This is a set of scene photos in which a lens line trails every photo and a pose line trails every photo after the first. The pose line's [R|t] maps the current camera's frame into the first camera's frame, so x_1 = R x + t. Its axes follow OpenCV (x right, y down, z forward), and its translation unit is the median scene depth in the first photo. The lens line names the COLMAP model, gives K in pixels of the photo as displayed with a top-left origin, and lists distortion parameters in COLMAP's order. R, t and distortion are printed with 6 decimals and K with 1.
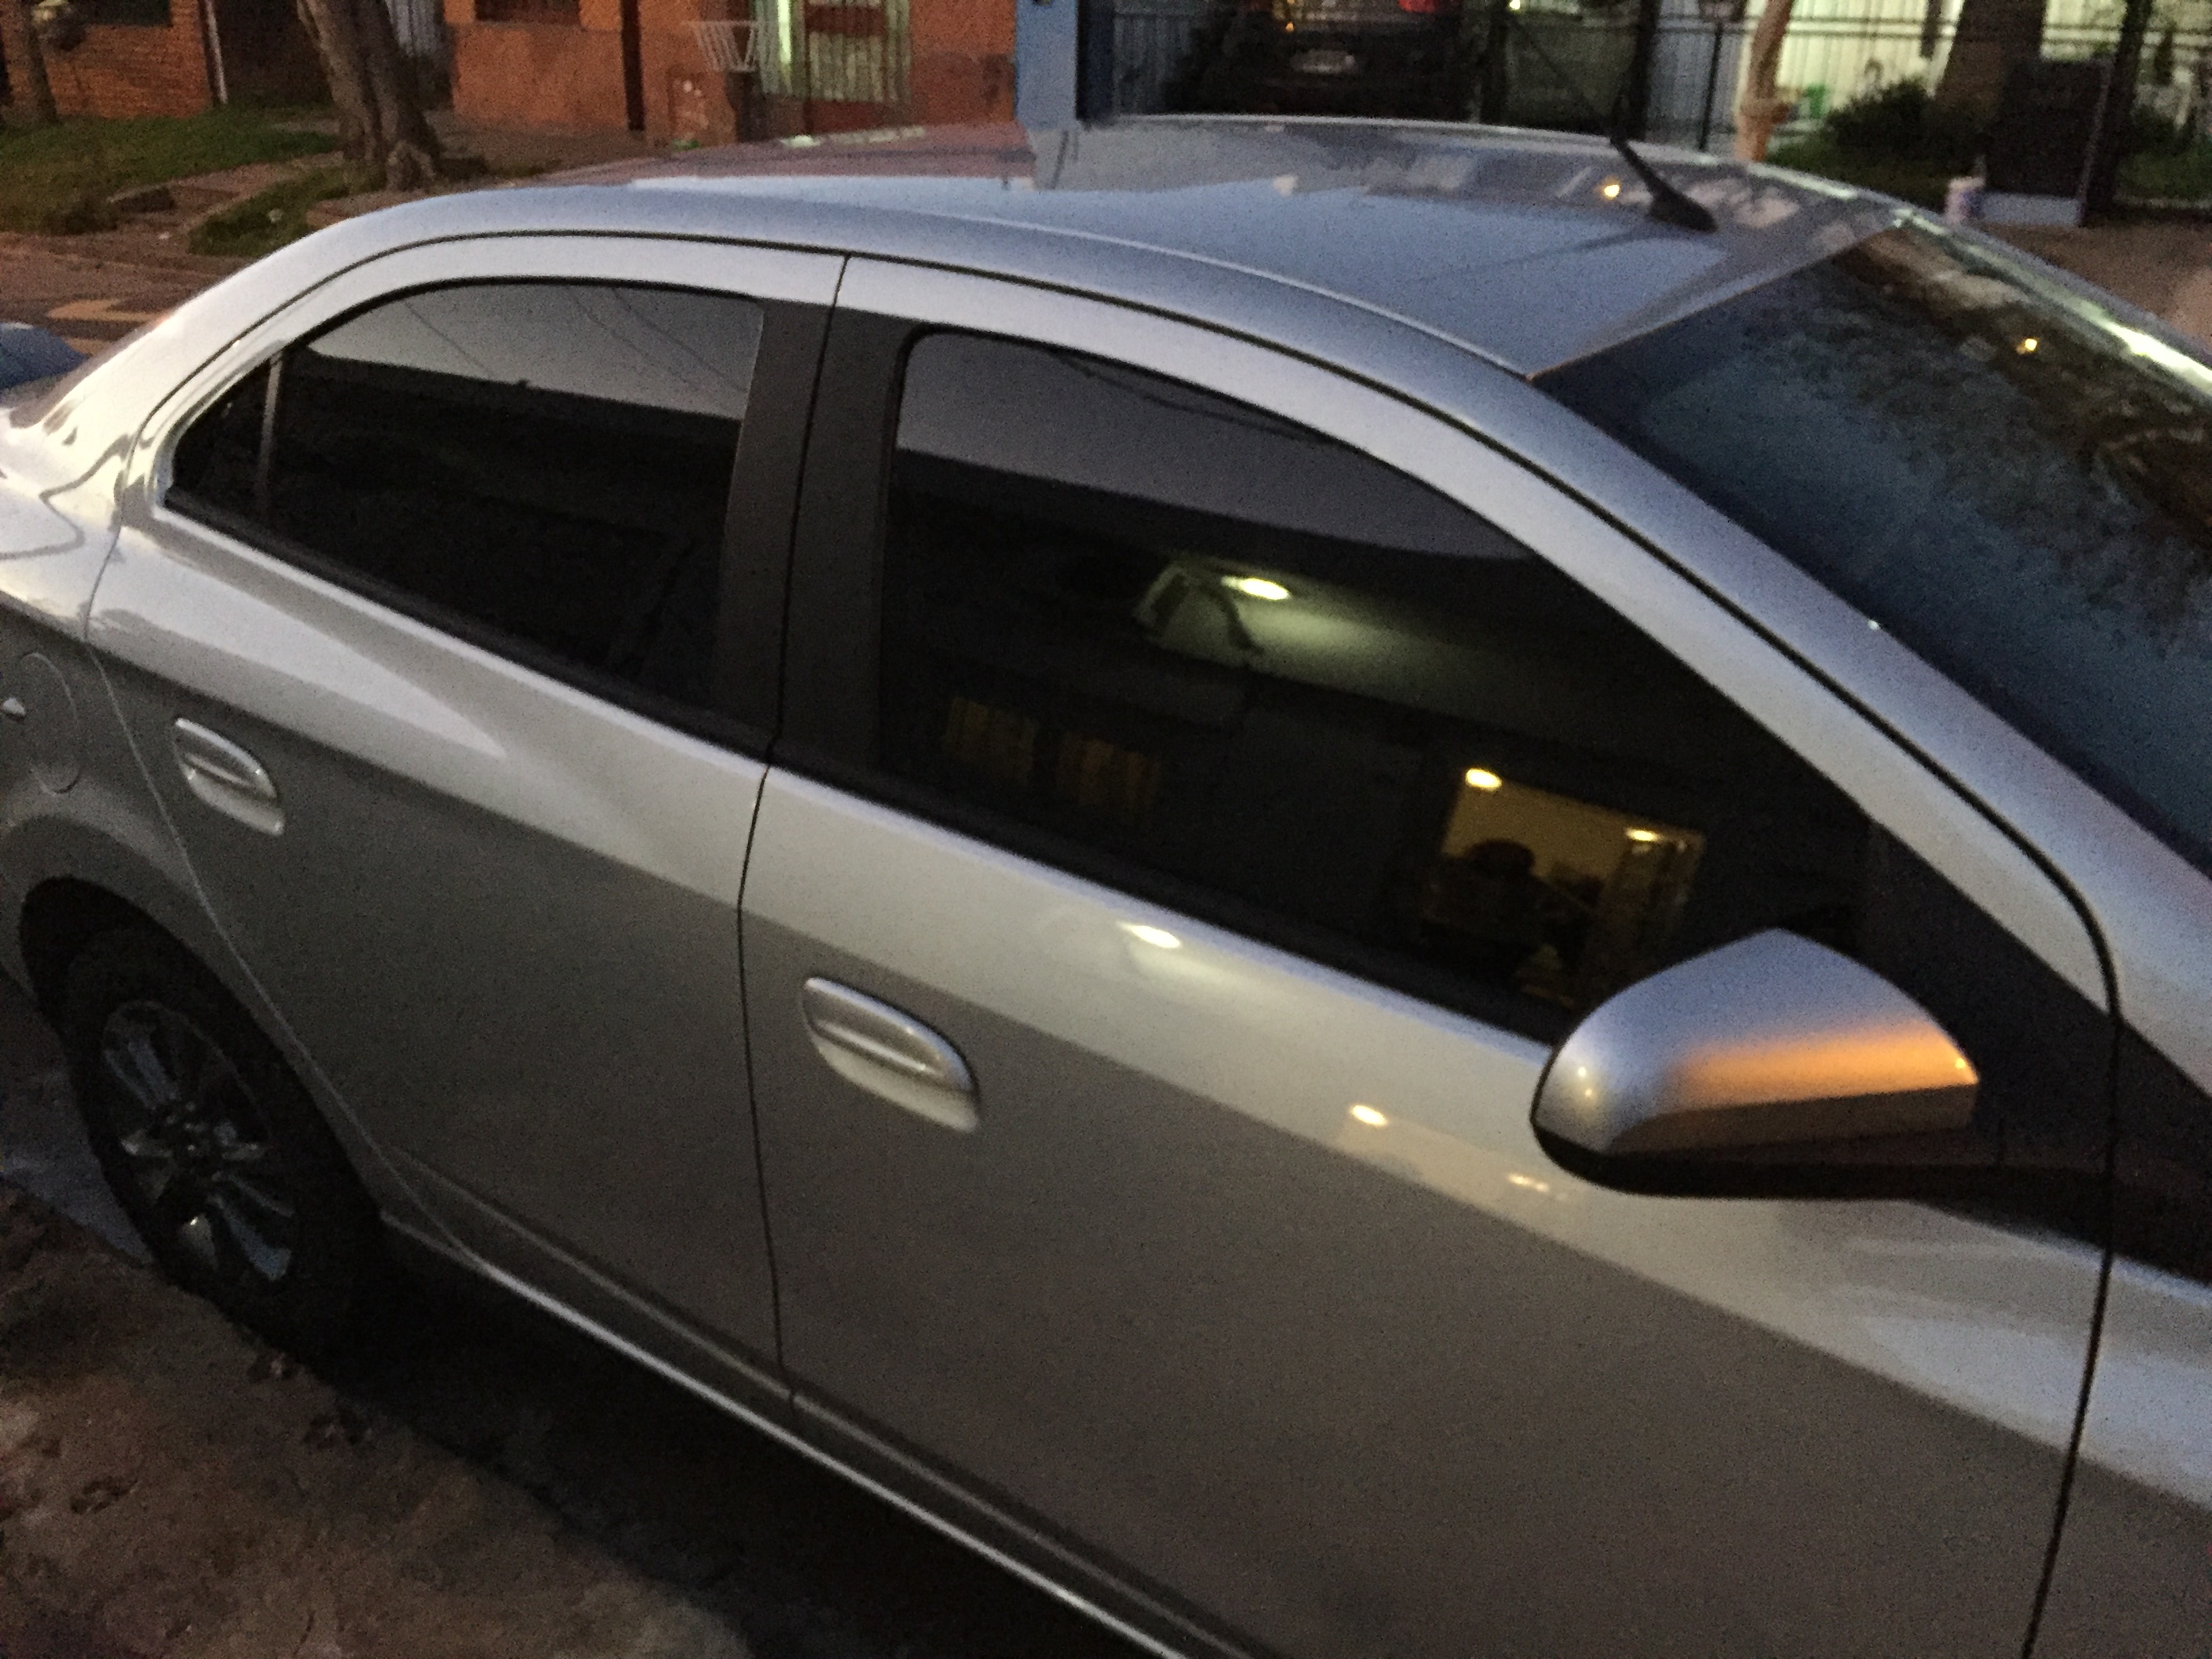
lens RADIAL K [[1914.5, 0, 1106.0], [0, 1914.5, 829.5], [0, 0, 1]] dist [0.060750, -0.105687]
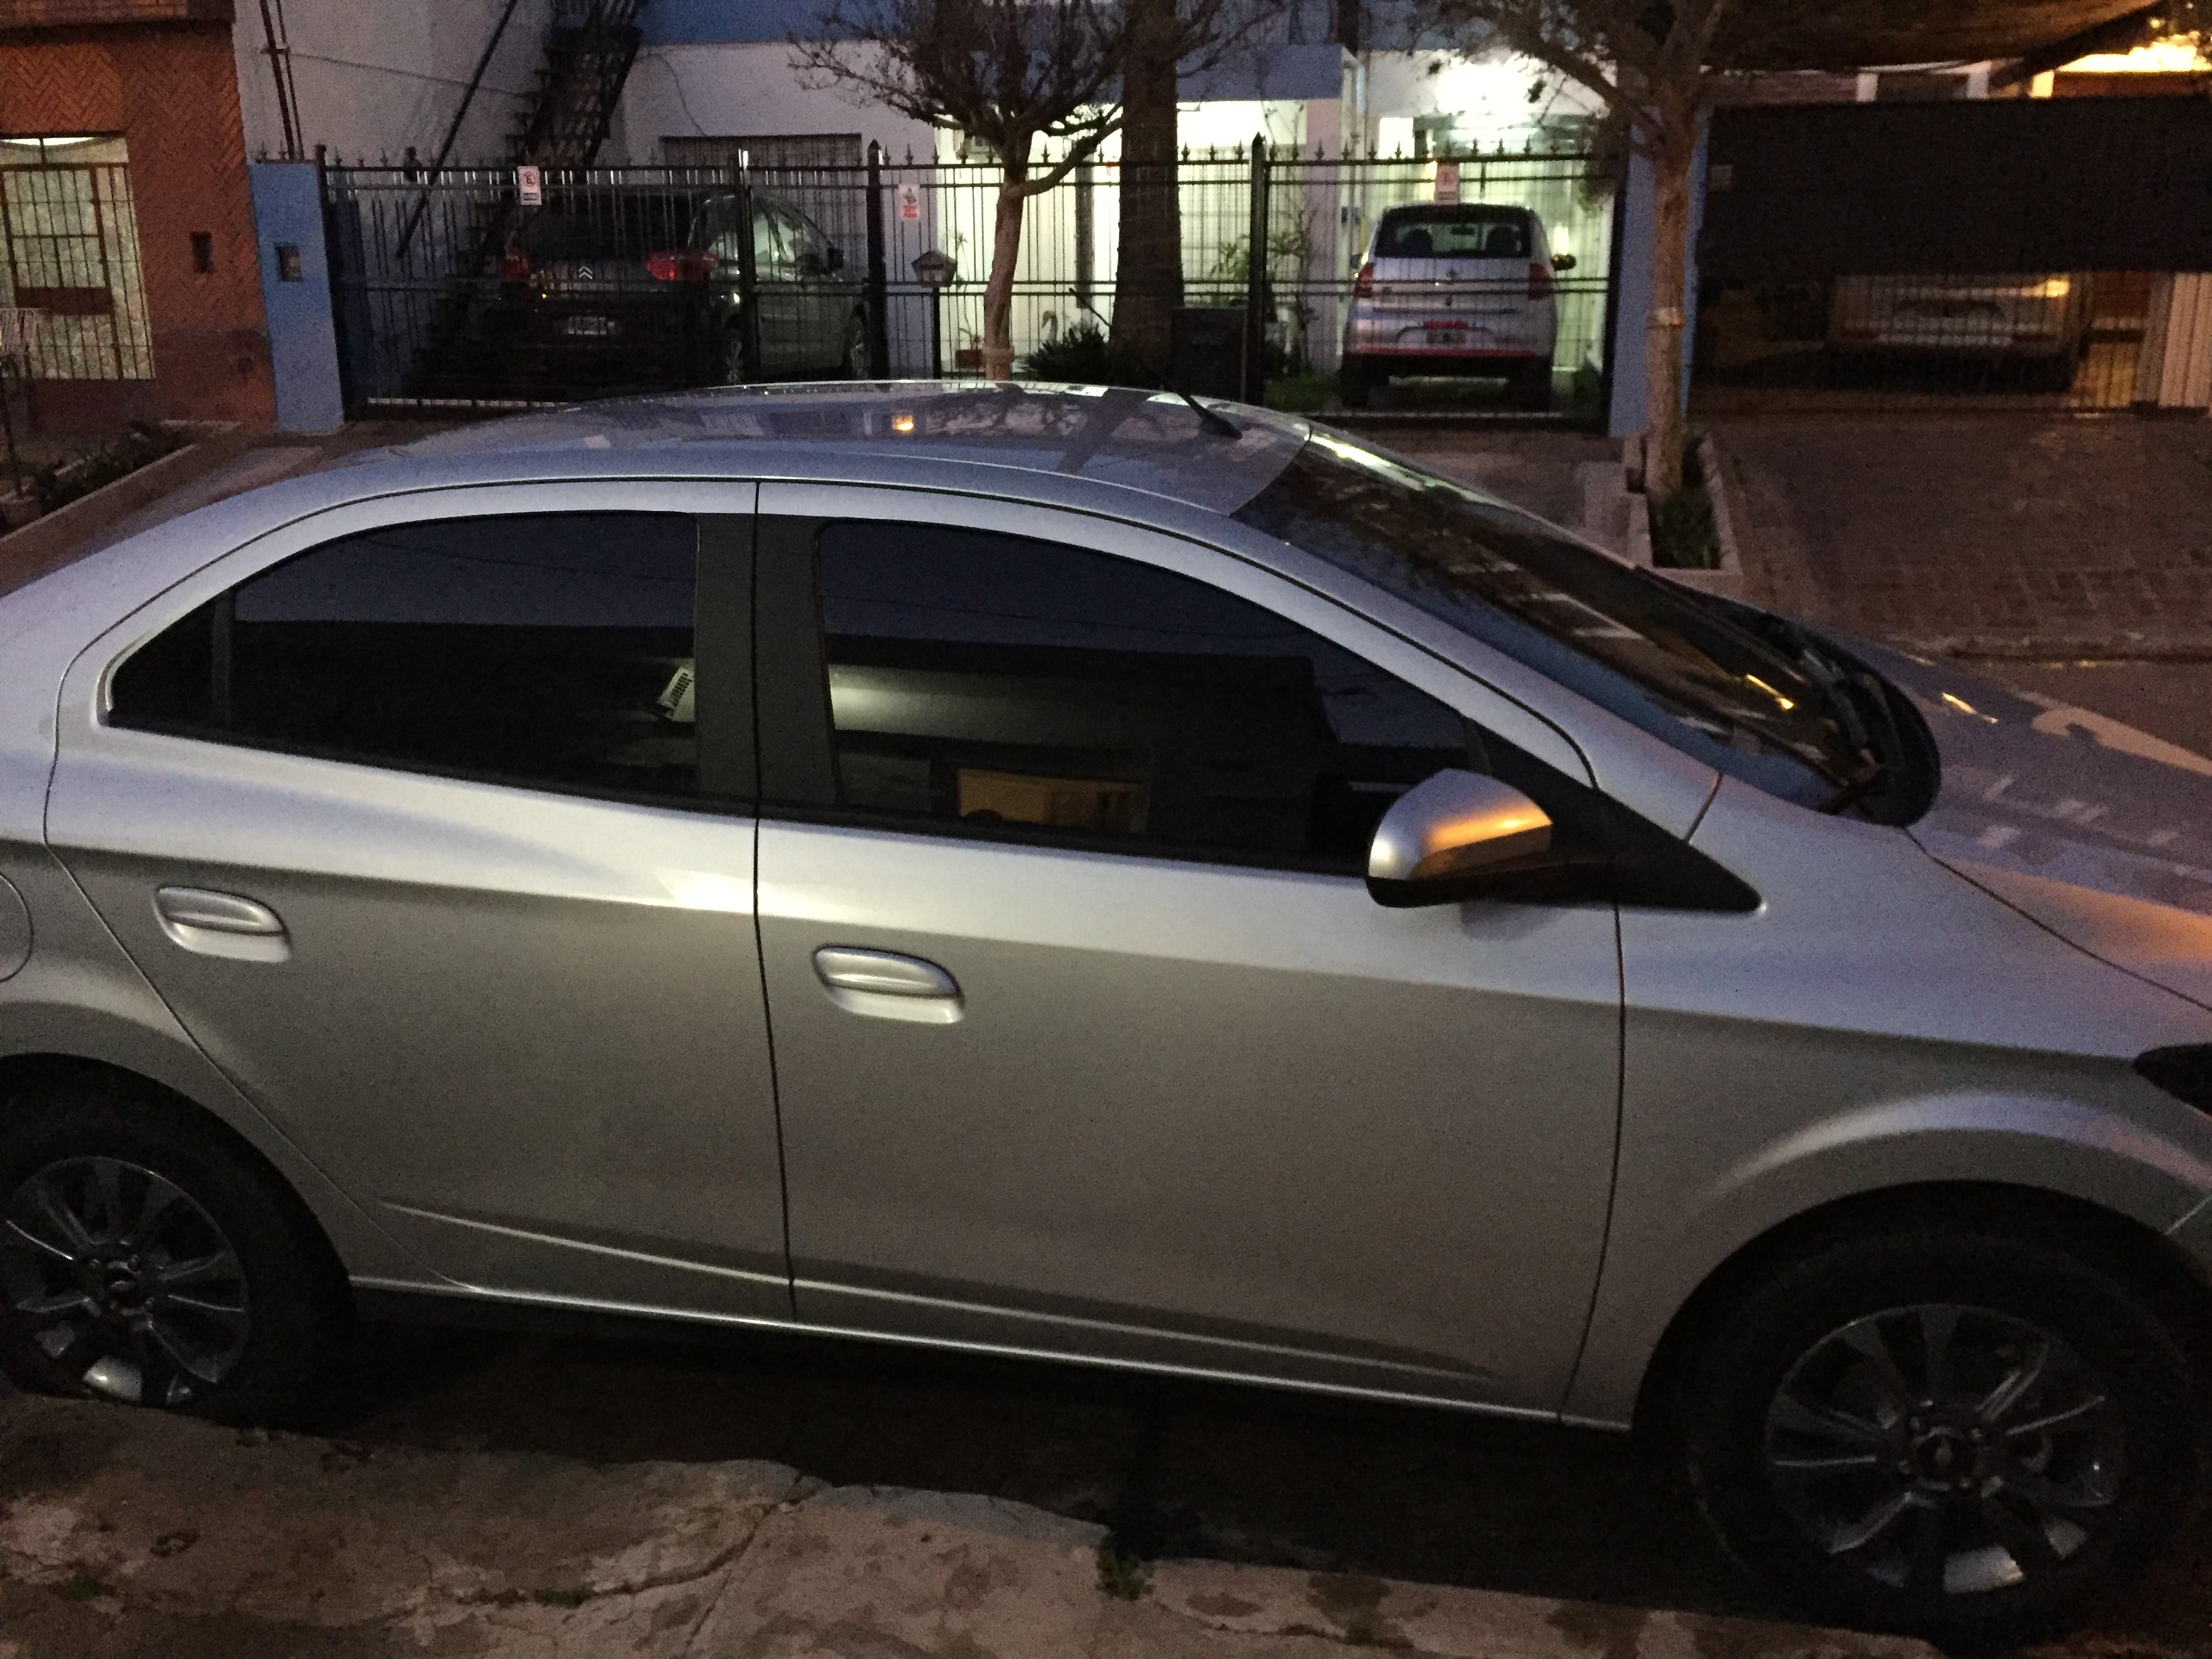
lens RADIAL K [[1914.5, 0, 1106.0], [0, 1914.5, 829.5], [0, 0, 1]] dist [0.060750, -0.105687]
pose [[0.912160, -0.134735, 0.387054, -0.093449], [0.179137, 0.980496, -0.080853, 0.026456], [-0.368612, 0.143087, 0.918505, -0.084057]]
